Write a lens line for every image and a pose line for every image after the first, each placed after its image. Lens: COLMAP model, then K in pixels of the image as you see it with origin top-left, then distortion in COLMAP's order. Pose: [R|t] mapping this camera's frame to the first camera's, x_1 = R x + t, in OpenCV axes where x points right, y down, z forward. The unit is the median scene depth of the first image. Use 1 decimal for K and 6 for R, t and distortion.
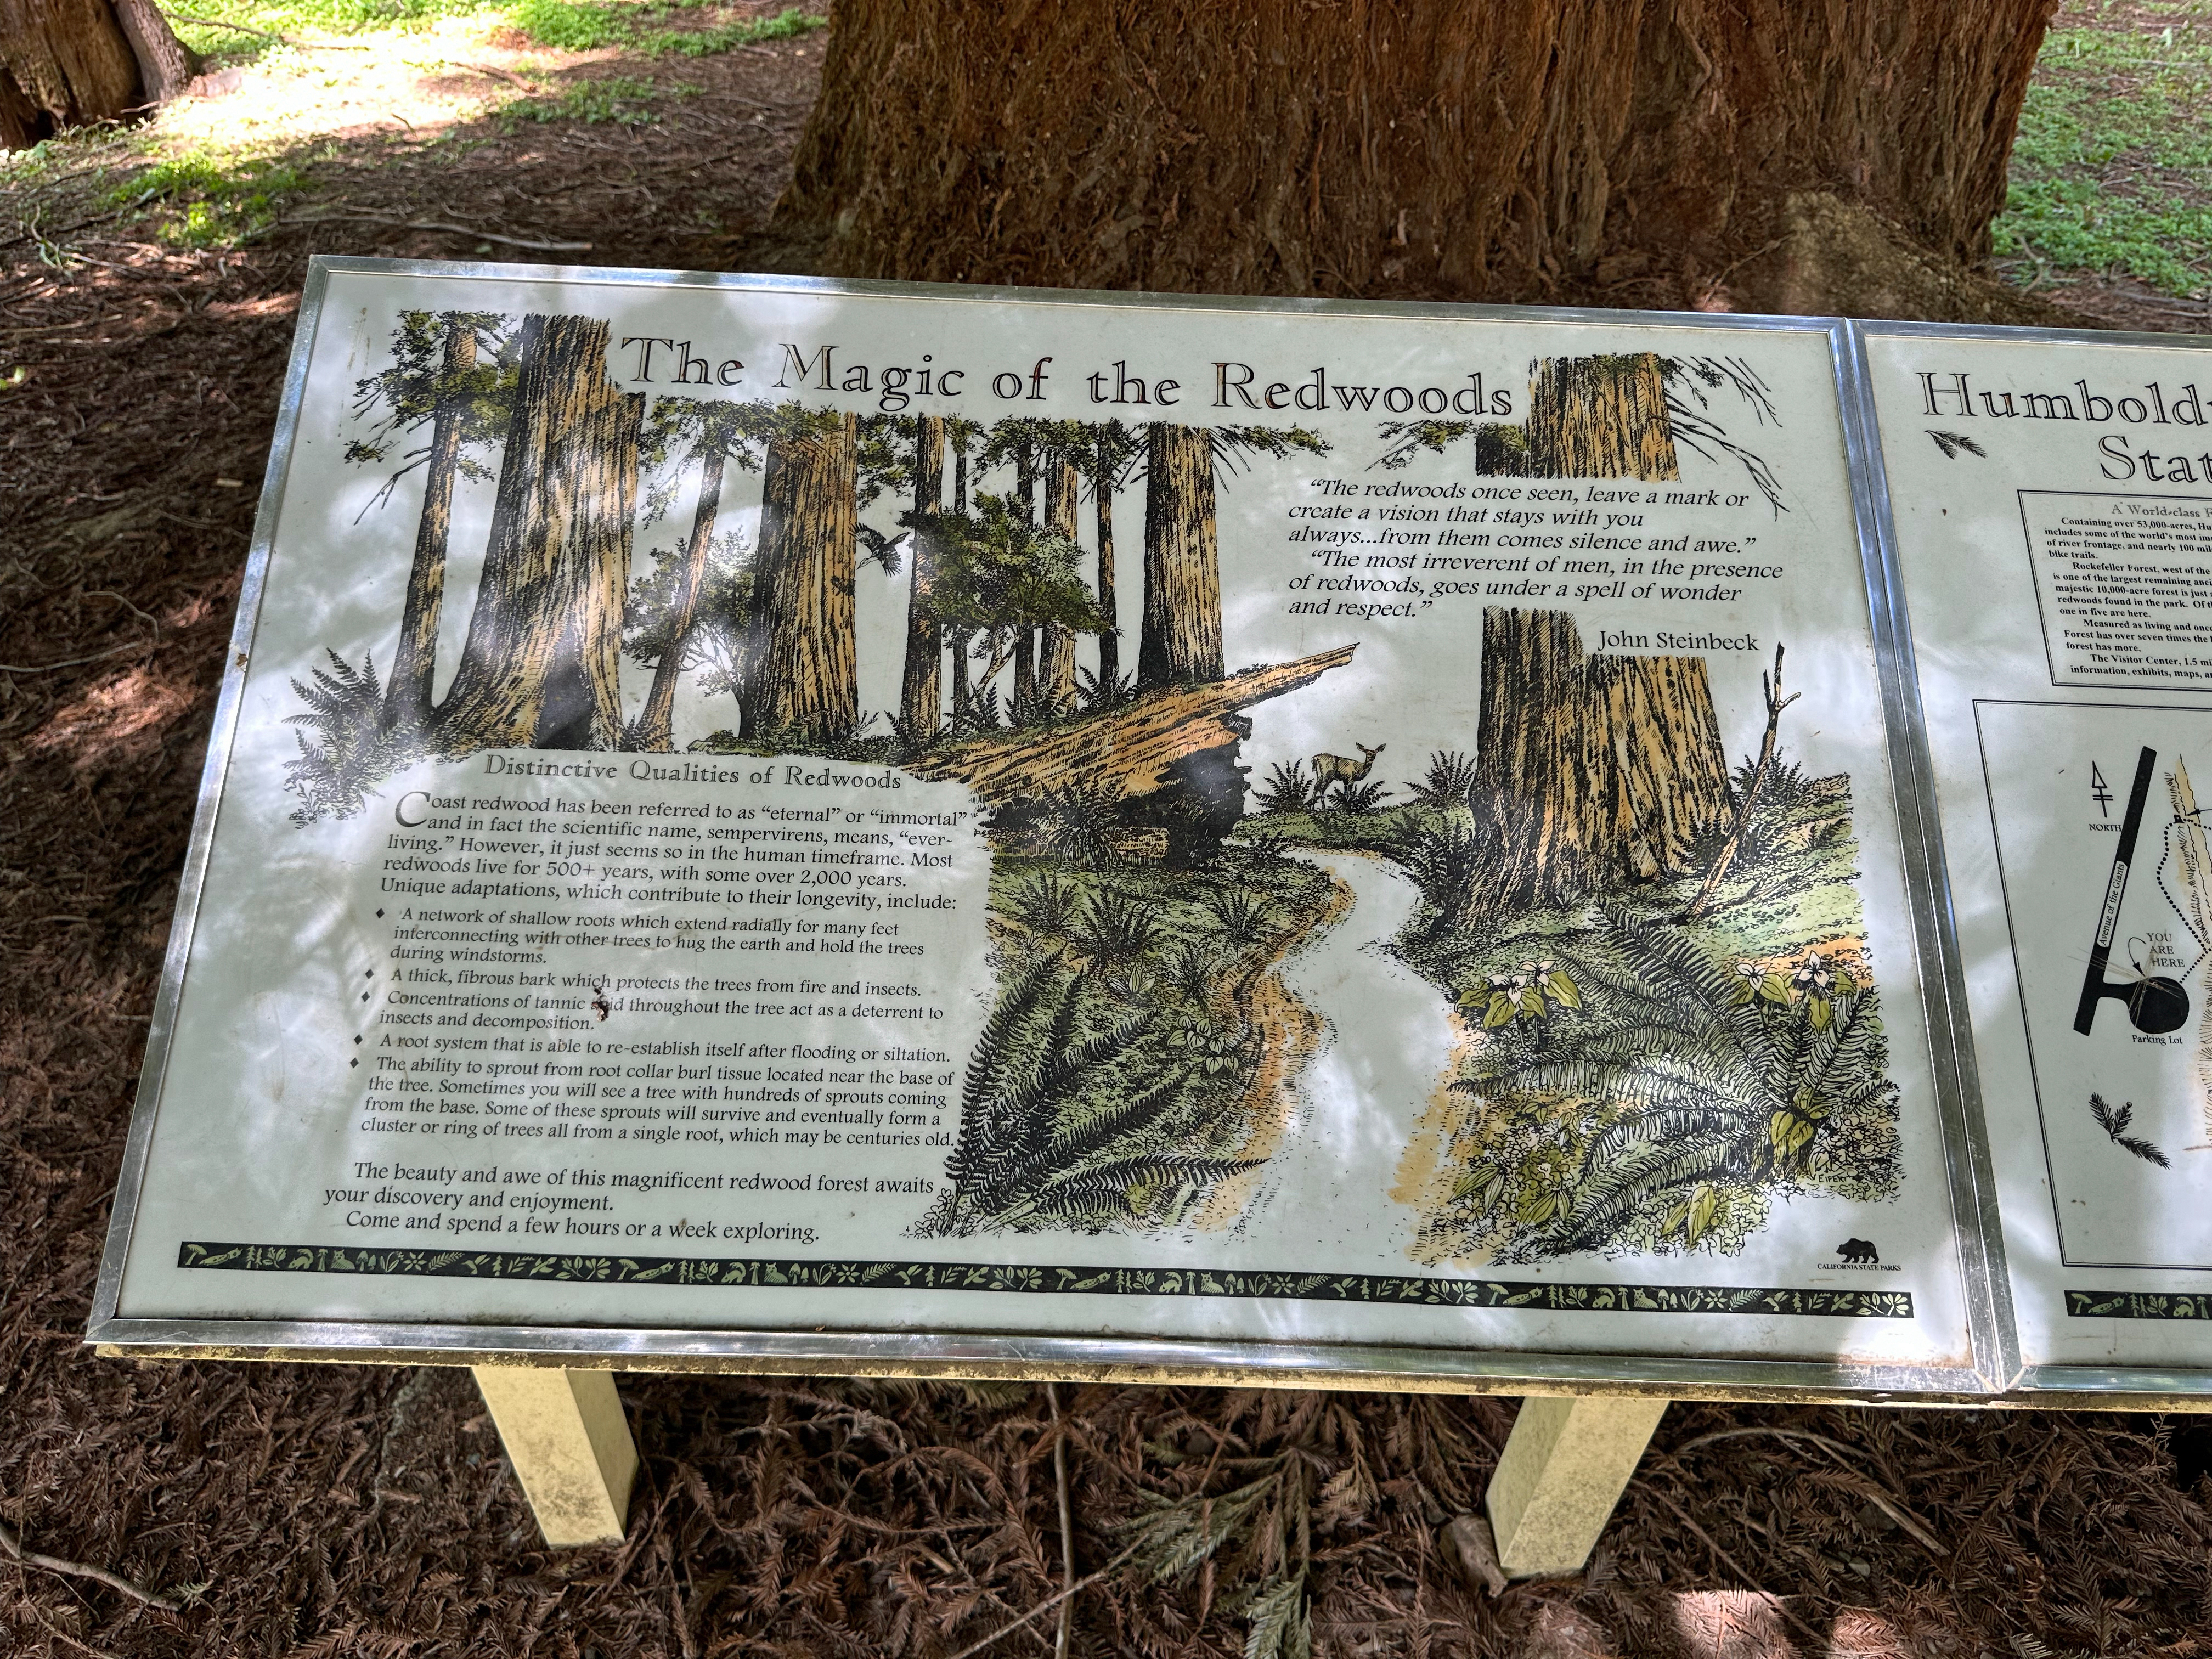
lens RADIAL K [[1765.9, 0, 1216.1], [0, 1765.9, 837.2], [0, 0, 1]] dist [0.039356, -0.083587]
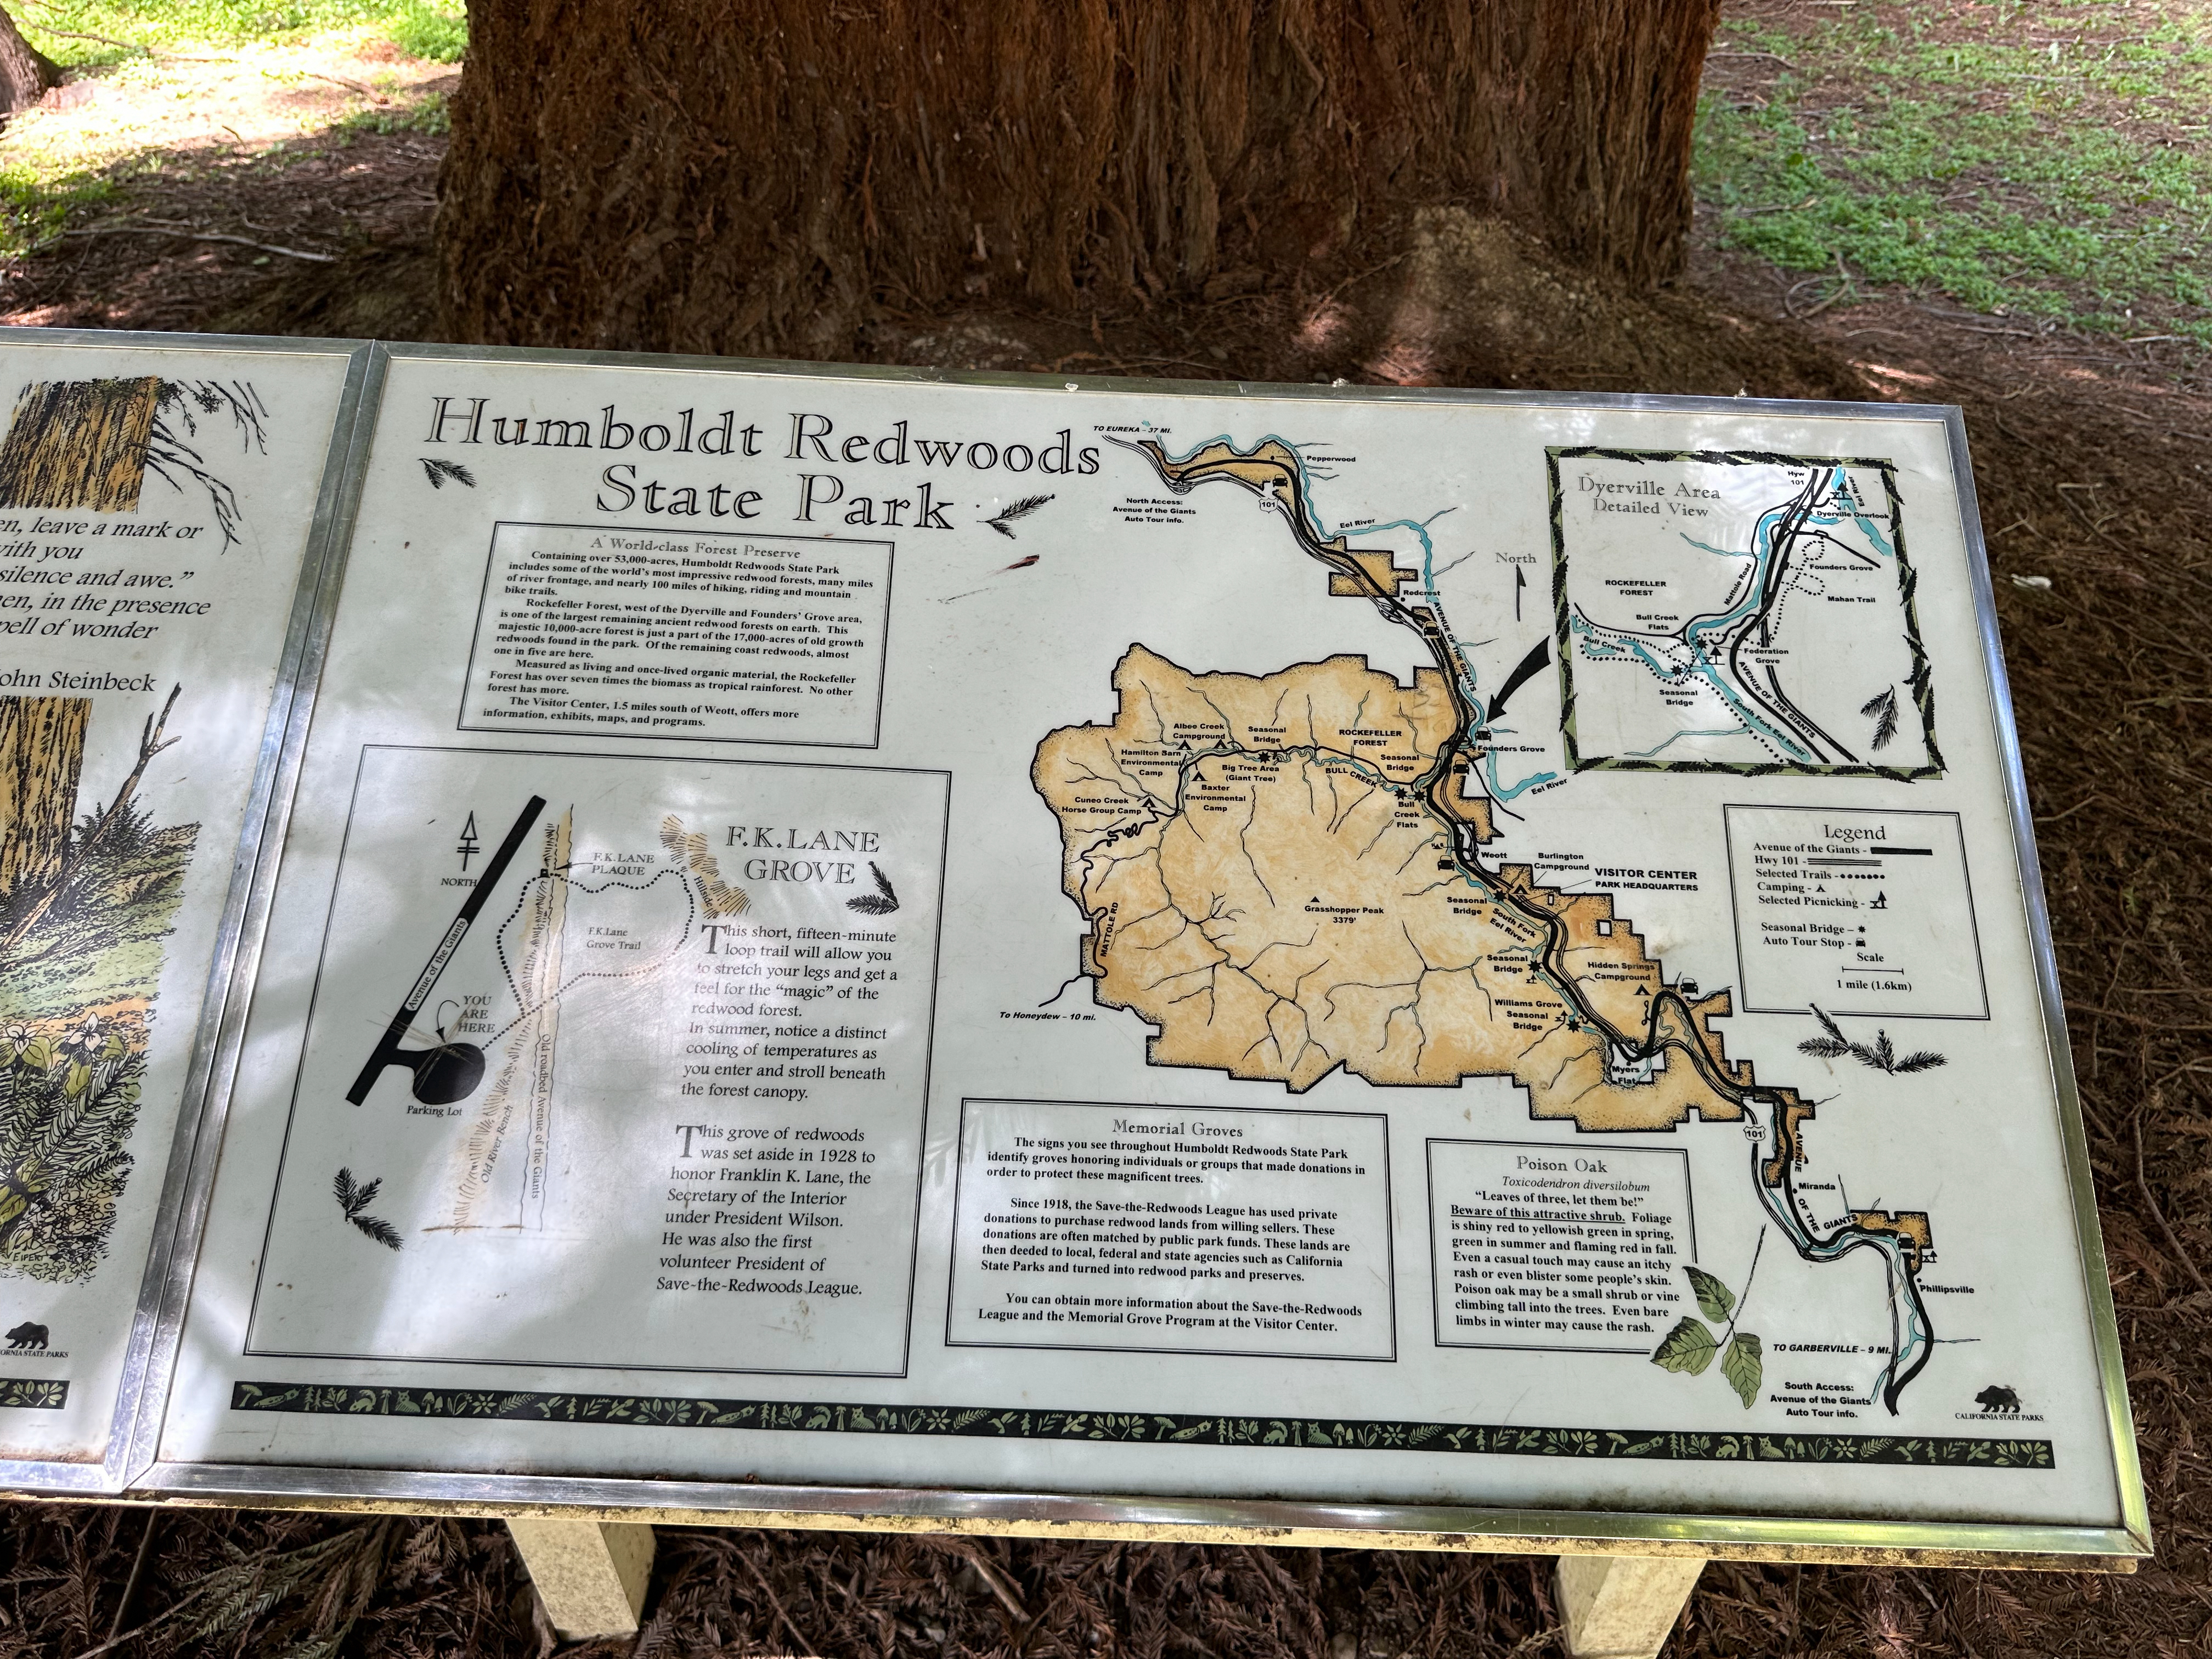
lens RADIAL K [[1765.9, 0, 1216.1], [0, 1765.9, 837.2], [0, 0, 1]] dist [0.039356, -0.083587]
pose [[0.999927, 0.006338, -0.010334, 0.859877], [-0.006406, 0.999958, -0.006559, -0.024257], [0.010292, 0.006625, 0.999925, 0.059951]]
